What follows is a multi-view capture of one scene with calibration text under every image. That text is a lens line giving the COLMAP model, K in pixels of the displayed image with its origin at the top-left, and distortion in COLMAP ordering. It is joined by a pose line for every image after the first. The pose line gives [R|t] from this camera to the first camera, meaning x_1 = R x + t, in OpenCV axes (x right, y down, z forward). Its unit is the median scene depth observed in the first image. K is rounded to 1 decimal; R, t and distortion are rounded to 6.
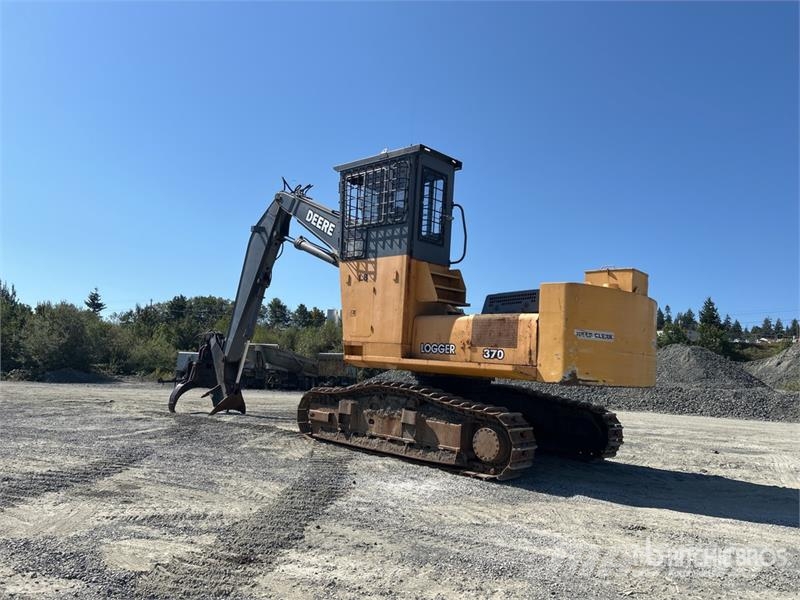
lens RADIAL K [[602.9, 0, 401.9], [0, 602.9, 280.0], [0, 0, 1]] dist [0.072208, -0.082534]
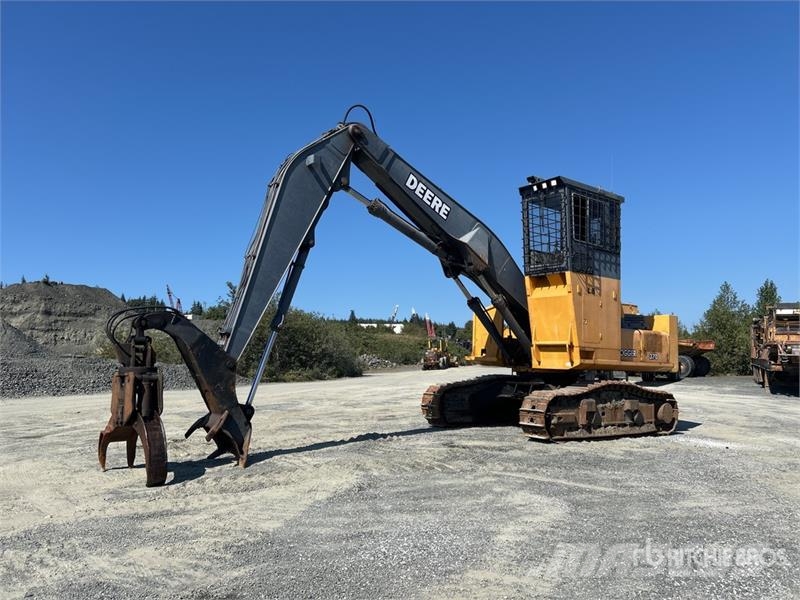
lens RADIAL K [[595.2, 0, 395.2], [0, 595.2, 300.6], [0, 0, 1]] dist [0.042604, -0.016901]
pose [[0.172983, 0.048793, 0.983715, -1.283597], [-0.144057, 0.989285, -0.023738, 0.097178], [-0.974333, -0.137605, 0.178158, 1.201399]]
